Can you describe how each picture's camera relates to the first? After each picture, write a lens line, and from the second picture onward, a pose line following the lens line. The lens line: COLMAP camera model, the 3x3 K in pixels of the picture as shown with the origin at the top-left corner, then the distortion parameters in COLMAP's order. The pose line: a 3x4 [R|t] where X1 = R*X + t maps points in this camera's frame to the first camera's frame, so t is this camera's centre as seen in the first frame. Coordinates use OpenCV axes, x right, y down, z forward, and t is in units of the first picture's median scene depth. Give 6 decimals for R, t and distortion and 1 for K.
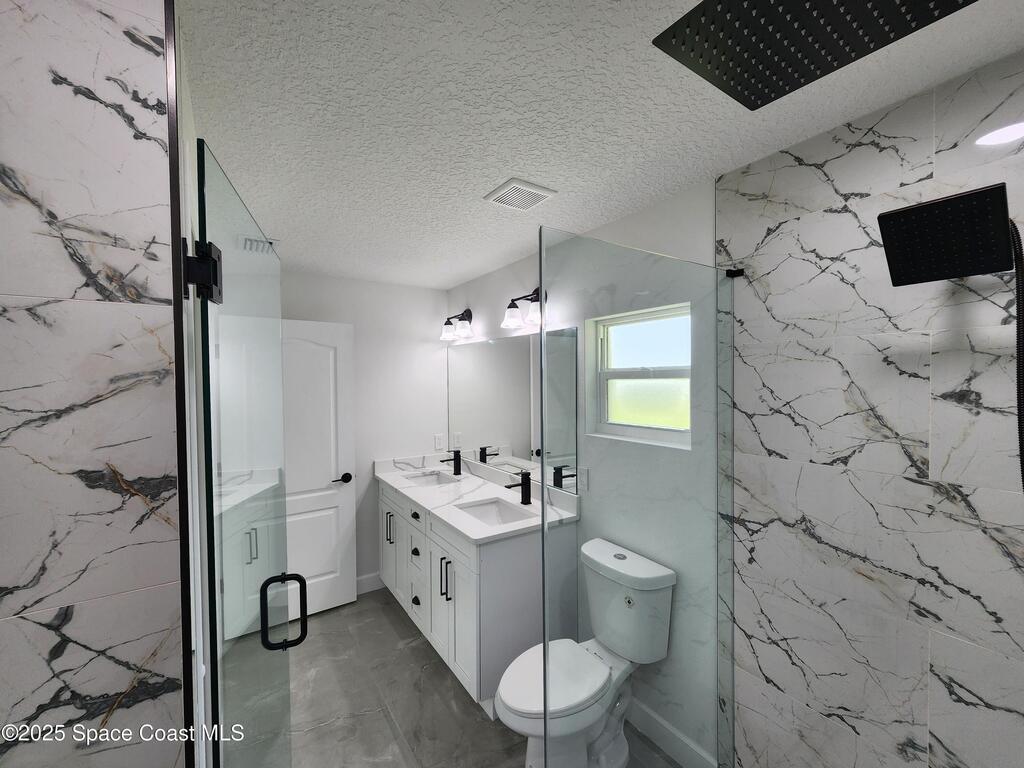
lens RADIAL K [[420.5, 0, 510.2], [0, 420.5, 386.0], [0, 0, 1]] dist [-0.001496, 0.000252]
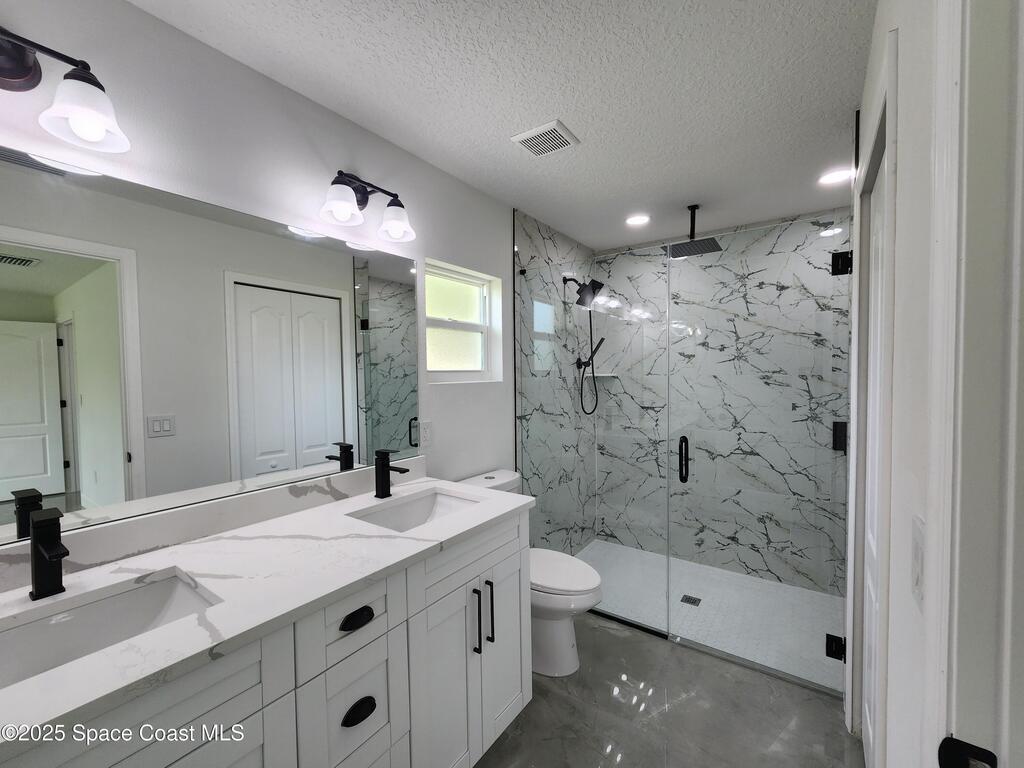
lens RADIAL K [[420.5, 0, 510.9], [0, 420.5, 386.8], [0, 0, 1]] dist [-0.001496, 0.000252]
pose [[-0.353043, -0.017294, 0.935447, -1.075148], [0.028859, 0.999152, 0.029364, 0.148578], [-0.935162, 0.037363, -0.352245, 1.691883]]
